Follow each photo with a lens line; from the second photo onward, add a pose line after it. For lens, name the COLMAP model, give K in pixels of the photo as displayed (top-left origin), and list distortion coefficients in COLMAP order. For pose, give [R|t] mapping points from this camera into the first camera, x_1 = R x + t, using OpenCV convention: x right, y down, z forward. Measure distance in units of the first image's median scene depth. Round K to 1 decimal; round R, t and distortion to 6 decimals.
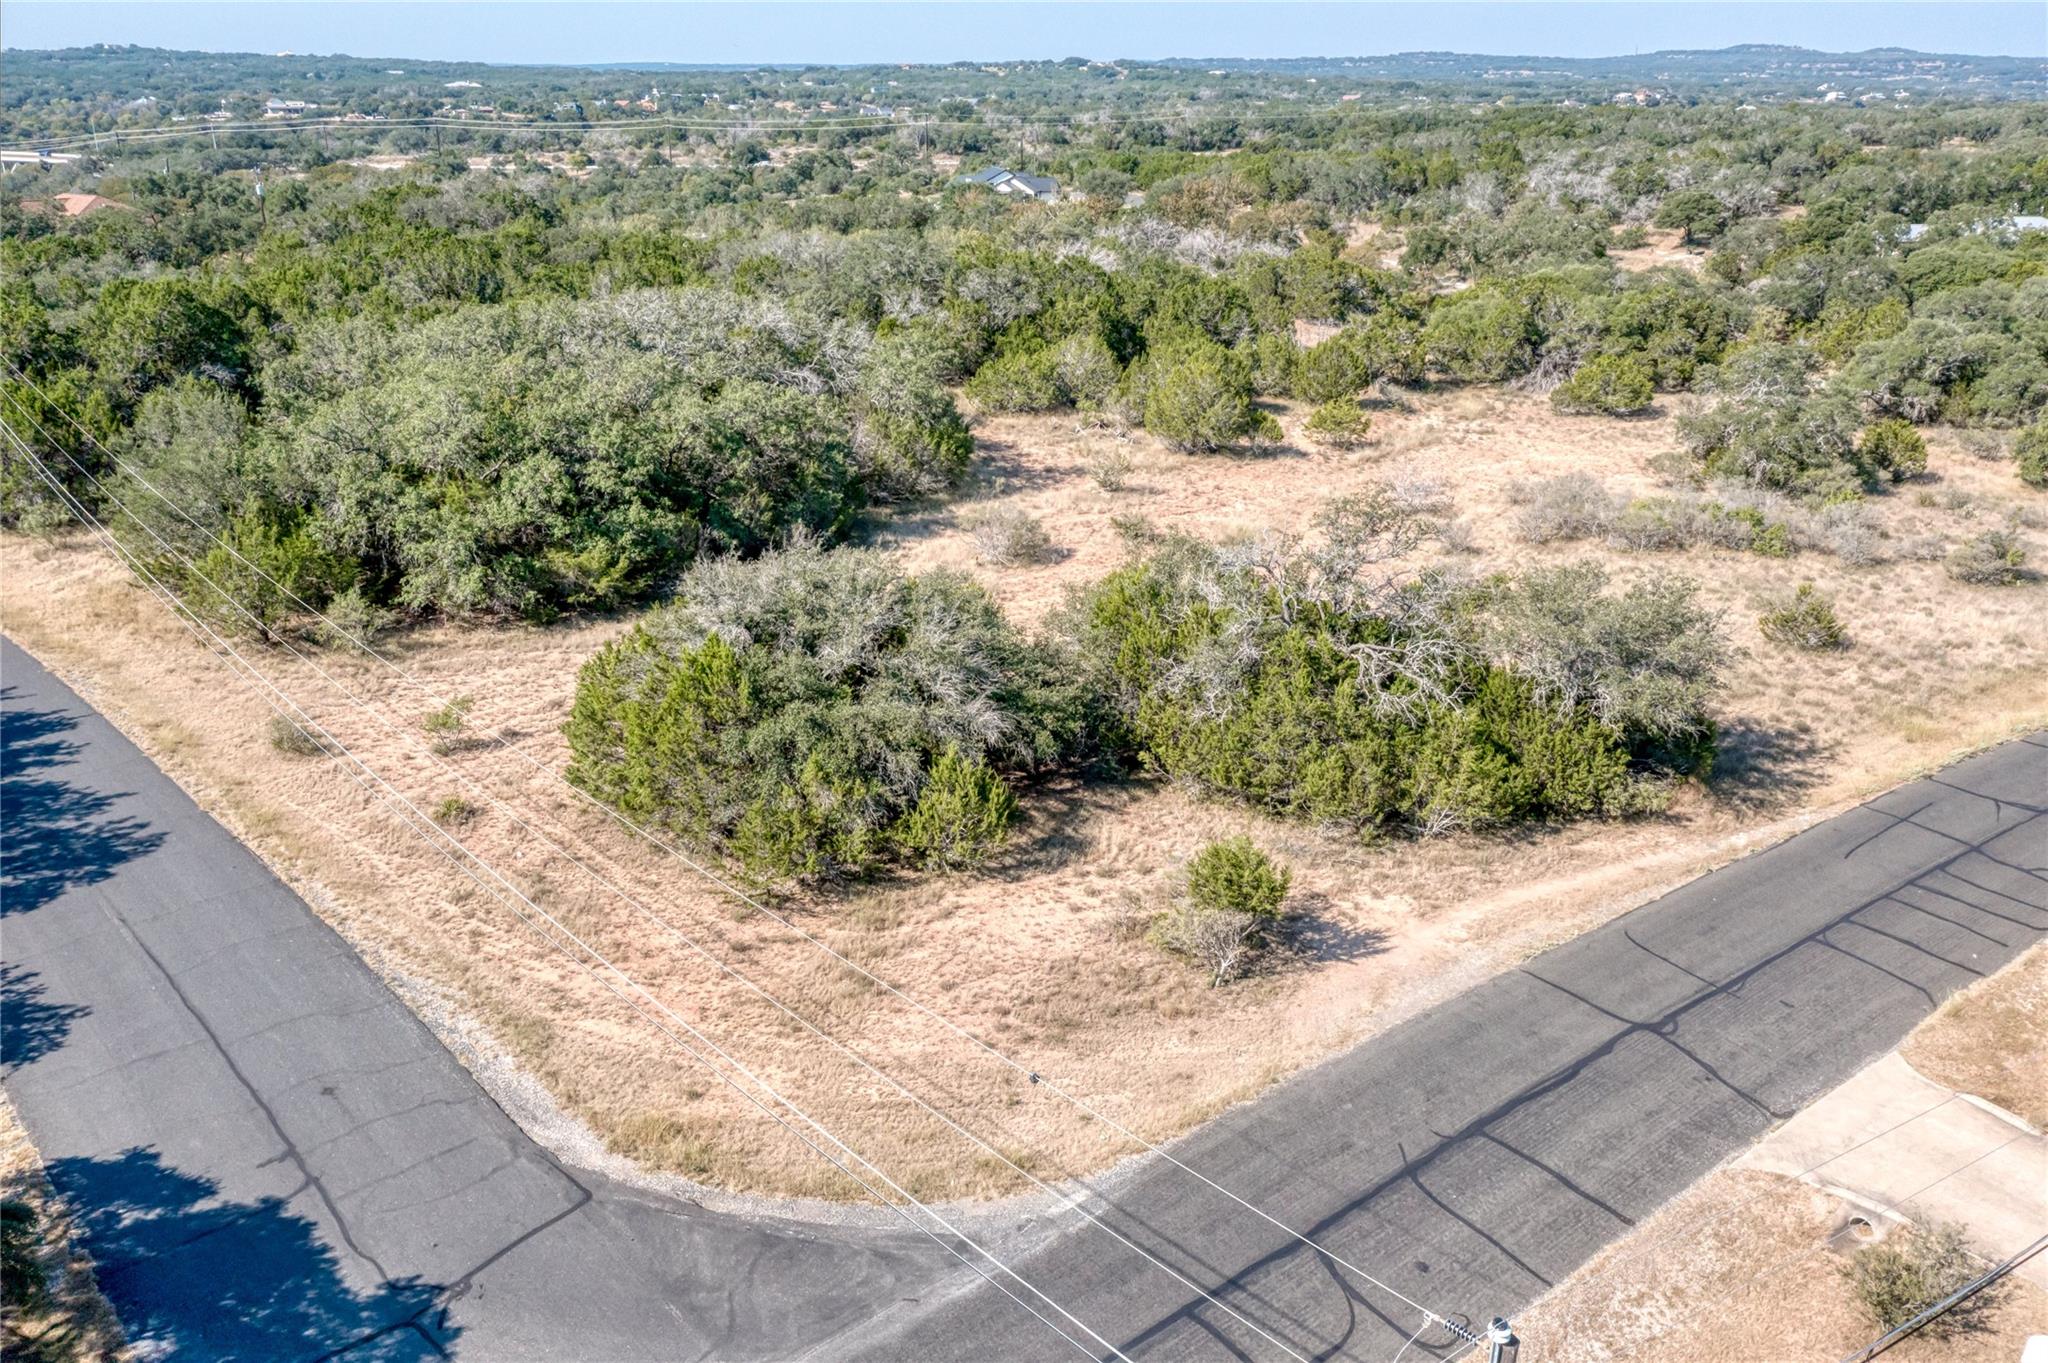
lens RADIAL K [[1614.6, 0, 1010.8], [0, 1614.6, 671.9], [0, 0, 1]] dist [-0.018338, 0.000783]
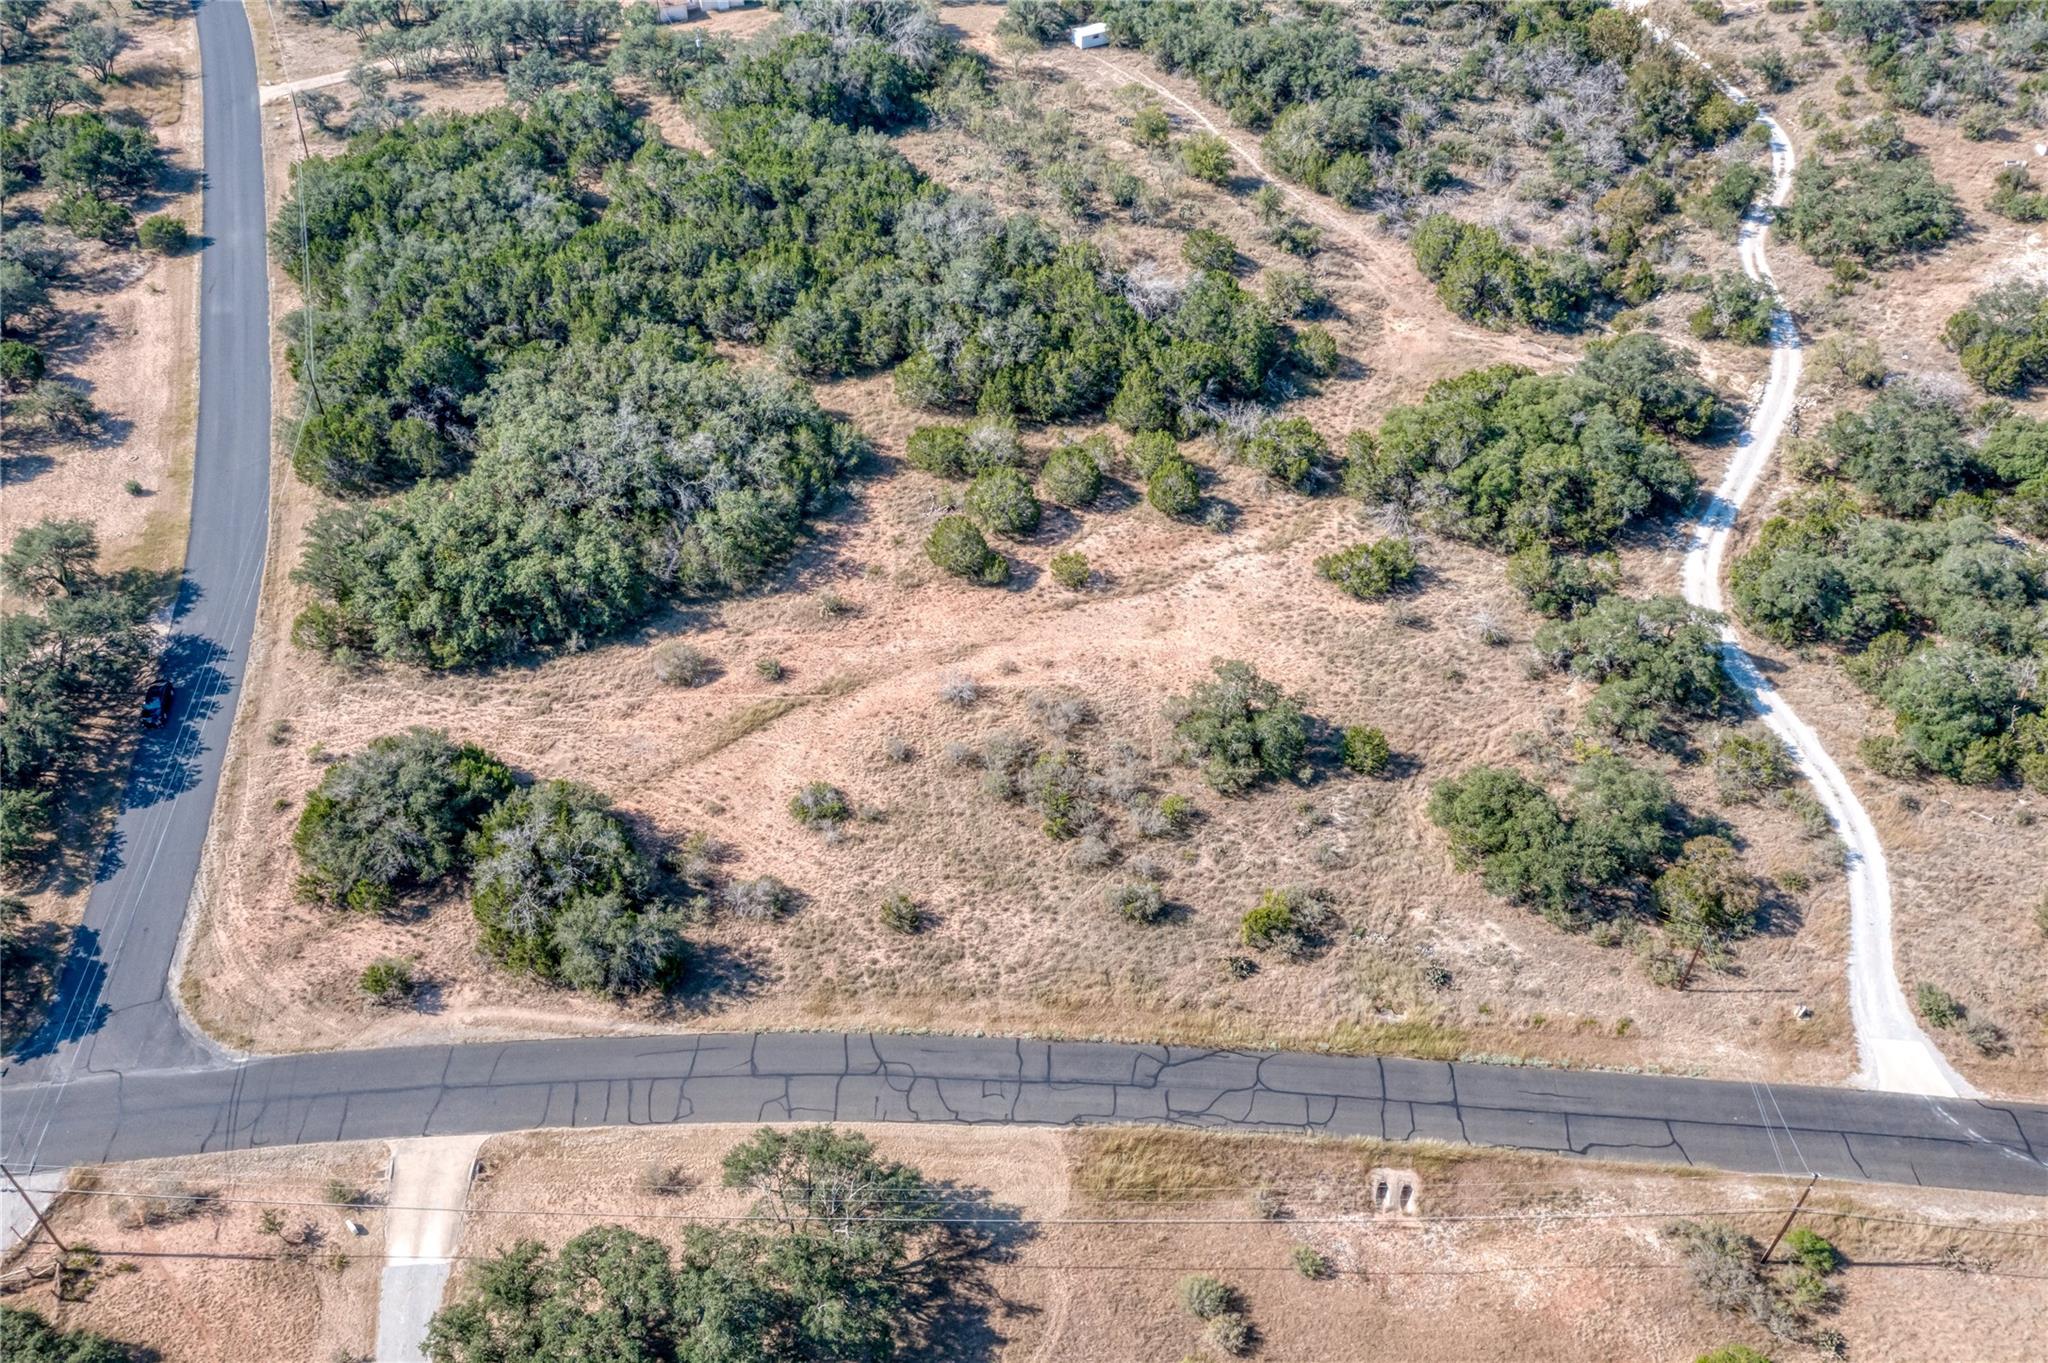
lens RADIAL K [[1614.6, 0, 1010.8], [0, 1614.6, 671.9], [0, 0, 1]] dist [-0.018338, 0.000783]
pose [[0.836879, 0.375145, -0.398622, 1.879348], [-0.187851, 0.880828, 0.434573, -1.692949], [0.514145, -0.288804, 0.807618, -0.571552]]
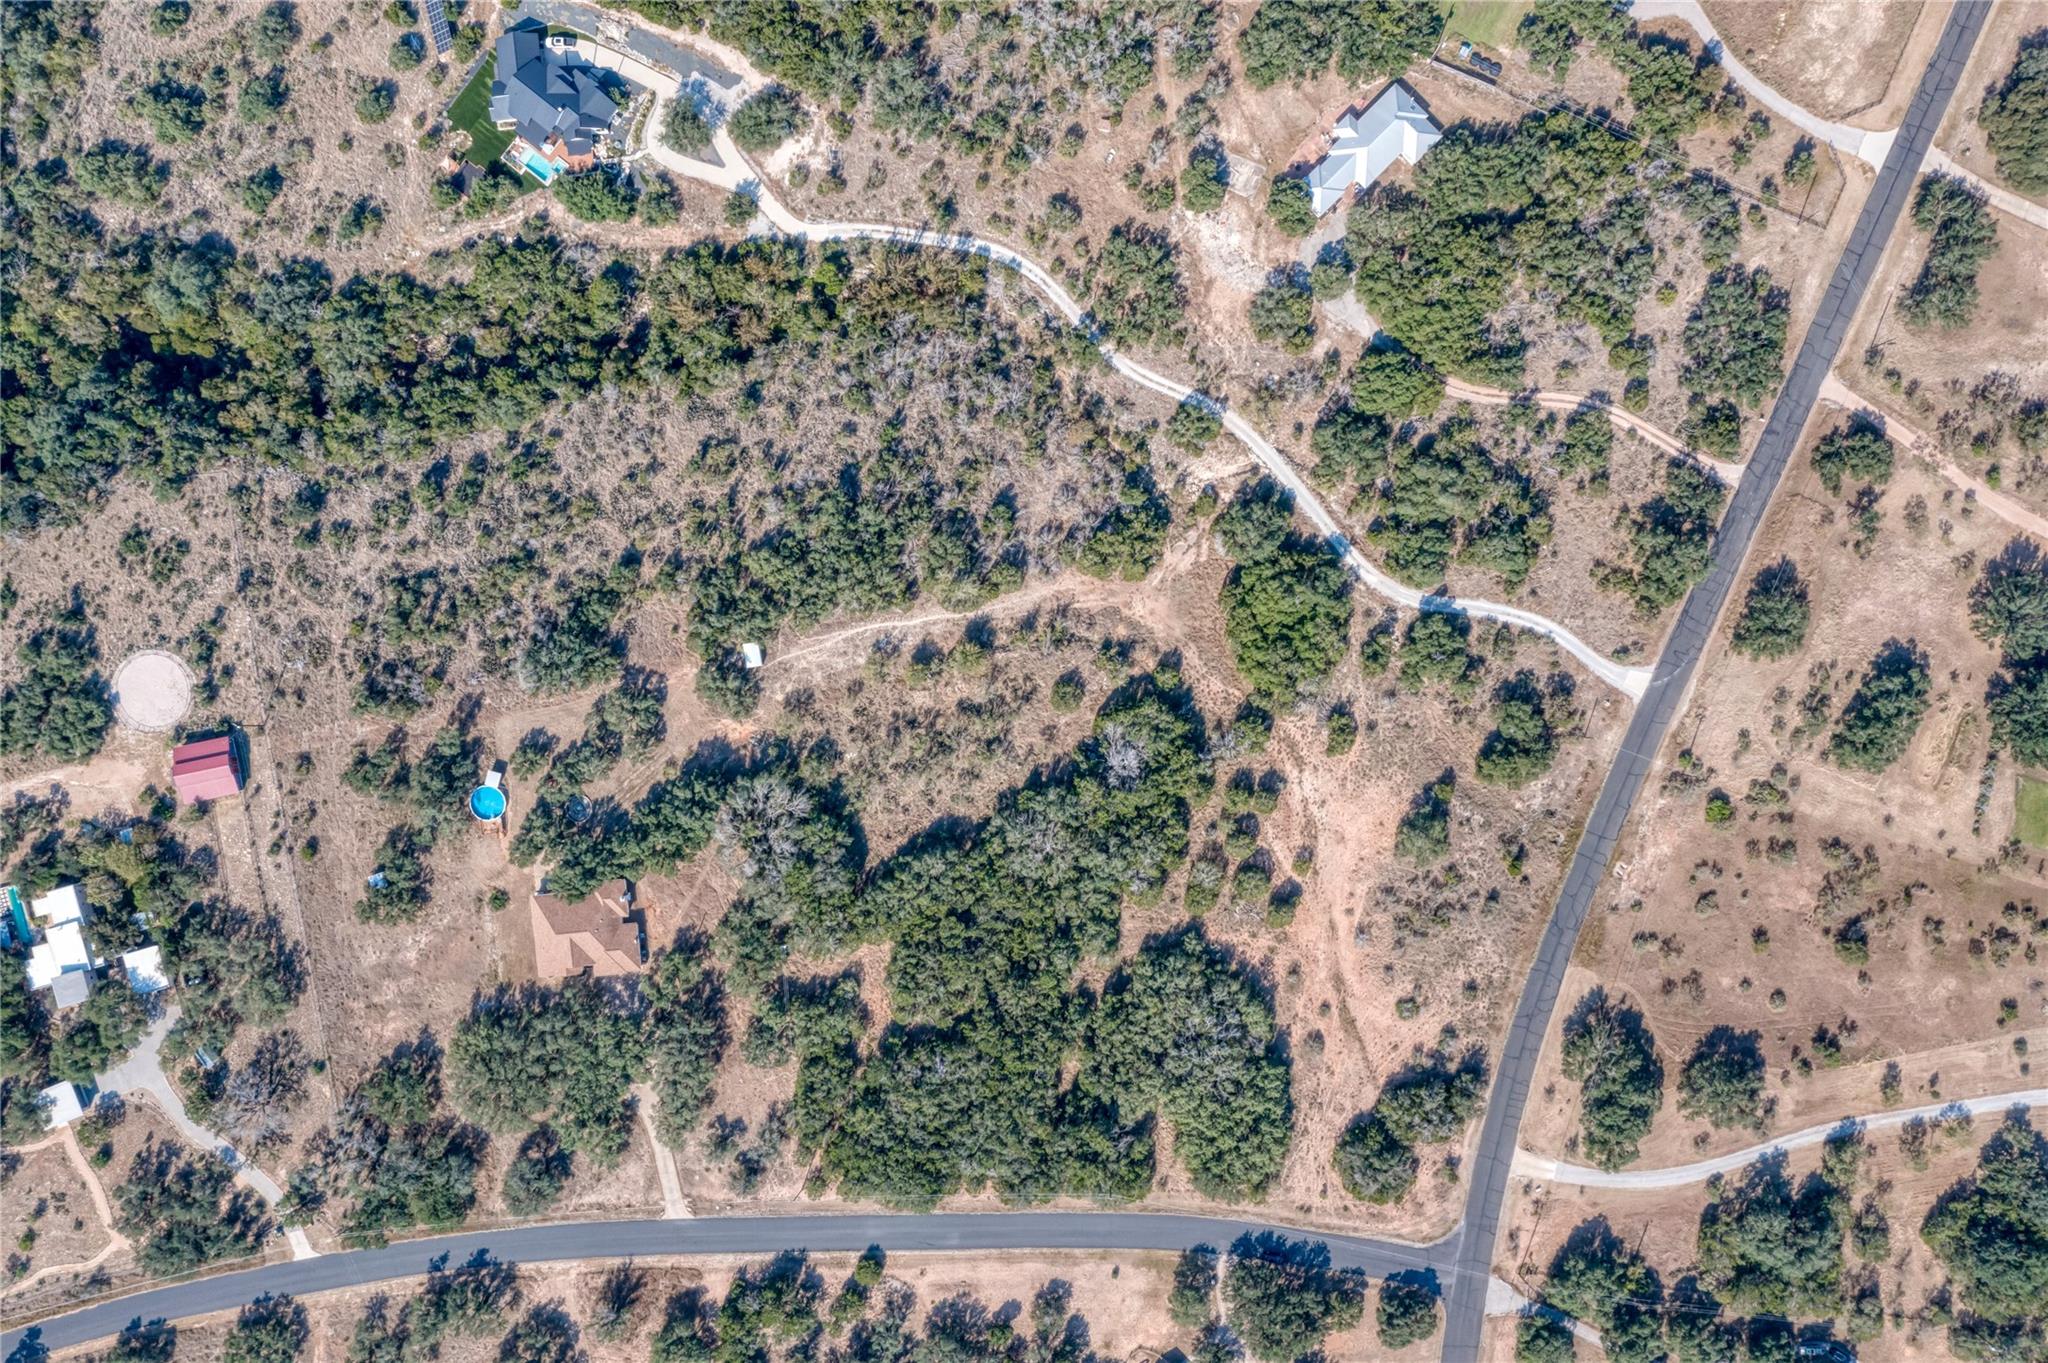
lens RADIAL K [[1627.7, 0, 986.1], [0, 1627.7, 711.4], [0, 0, 1]] dist [-0.024442, -0.005517]
pose [[0.781966, -0.622967, -0.020995, -0.068602], [0.242360, 0.272840, 0.931032, -8.244664], [-0.574274, -0.733124, 0.364334, 0.996292]]
